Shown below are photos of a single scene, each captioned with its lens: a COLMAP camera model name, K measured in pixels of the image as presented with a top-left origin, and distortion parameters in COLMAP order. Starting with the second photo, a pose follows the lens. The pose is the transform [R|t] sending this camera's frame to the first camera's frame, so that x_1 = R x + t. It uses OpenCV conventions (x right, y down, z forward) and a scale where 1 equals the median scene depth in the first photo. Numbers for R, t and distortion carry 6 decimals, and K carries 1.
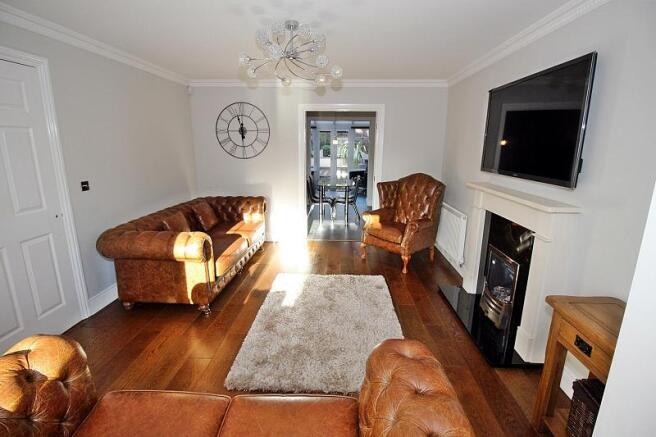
lens RADIAL K [[308.7, 0, 328.0], [0, 308.7, 218.5], [0, 0, 1]] dist [-0.002539, -0.001317]
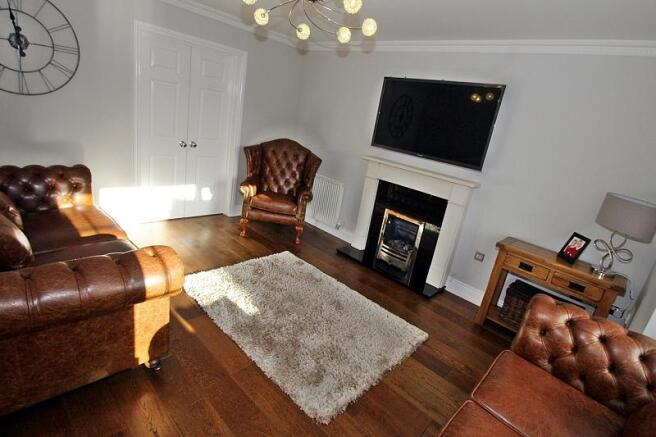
lens RADIAL K [[333.7, 0, 330.0], [0, 333.7, 216.0], [0, 0, 1]] dist [-0.004834, -0.001517]
pose [[0.644751, -0.133089, 0.752718, -0.502269], [0.022497, 0.987603, 0.155349, -0.078183], [-0.764062, -0.083227, 0.639752, 0.249551]]
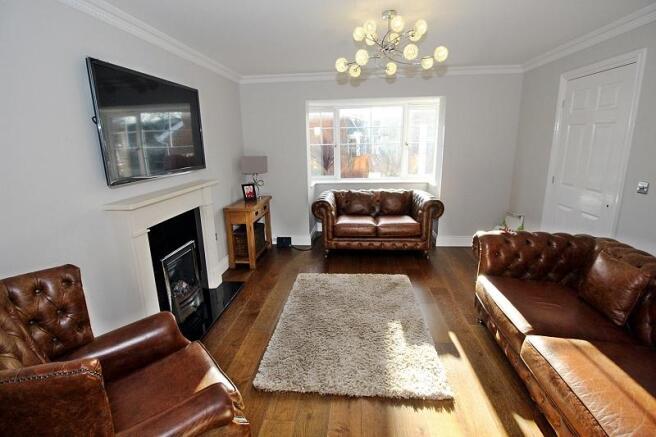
lens RADIAL K [[321.3, 0, 328.0], [0, 321.3, 218.5], [0, 0, 1]] dist [-0.009837, -0.001272]
pose [[-0.999394, 0.002772, 0.034690, 0.023997], [0.018295, 0.889807, 0.455970, -0.328522], [-0.029603, 0.456329, -0.889319, 1.359024]]
